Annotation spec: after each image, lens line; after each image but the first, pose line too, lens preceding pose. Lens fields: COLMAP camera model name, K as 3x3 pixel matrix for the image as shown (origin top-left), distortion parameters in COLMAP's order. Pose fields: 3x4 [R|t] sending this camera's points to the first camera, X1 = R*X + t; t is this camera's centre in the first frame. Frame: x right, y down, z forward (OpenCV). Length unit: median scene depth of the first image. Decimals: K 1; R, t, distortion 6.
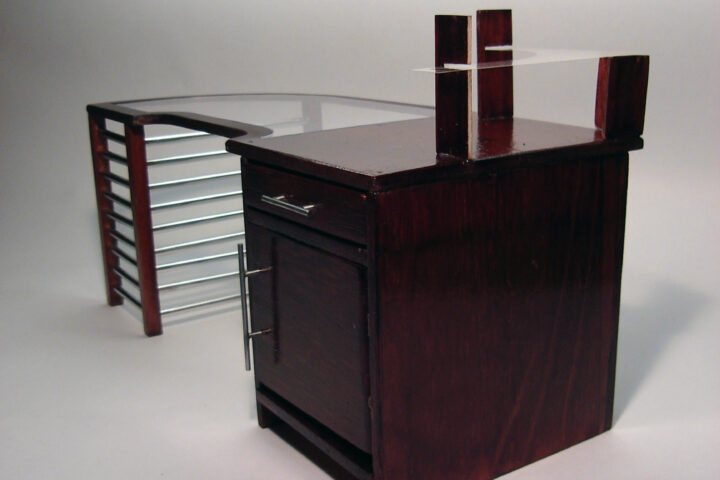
lens RADIAL K [[931.4, 0, 360.0], [0, 931.4, 240.0], [0, 0, 1]] dist [-0.319572, 0.017297]
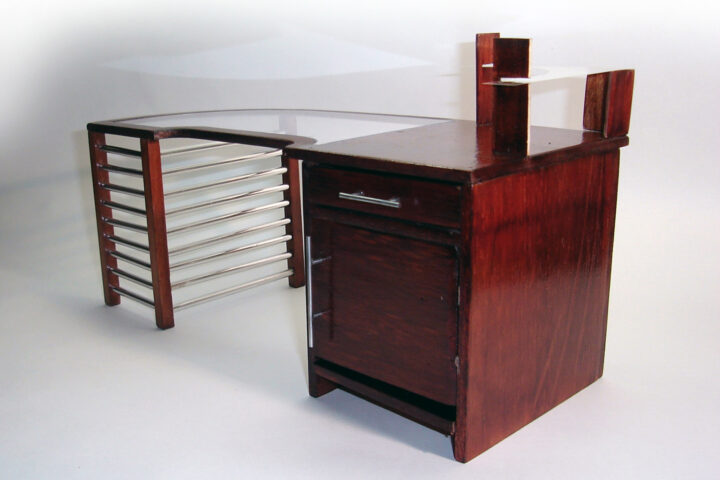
lens RADIAL K [[837.4, 0, 360.0], [0, 837.4, 203.5], [0, 0, 1]] dist [-0.356848, -0.001322]
pose [[0.988208, -0.035778, 0.148880, -0.219289], [0.042807, 0.998102, -0.044277, 0.011936], [-0.147013, 0.050128, 0.987864, -0.034047]]
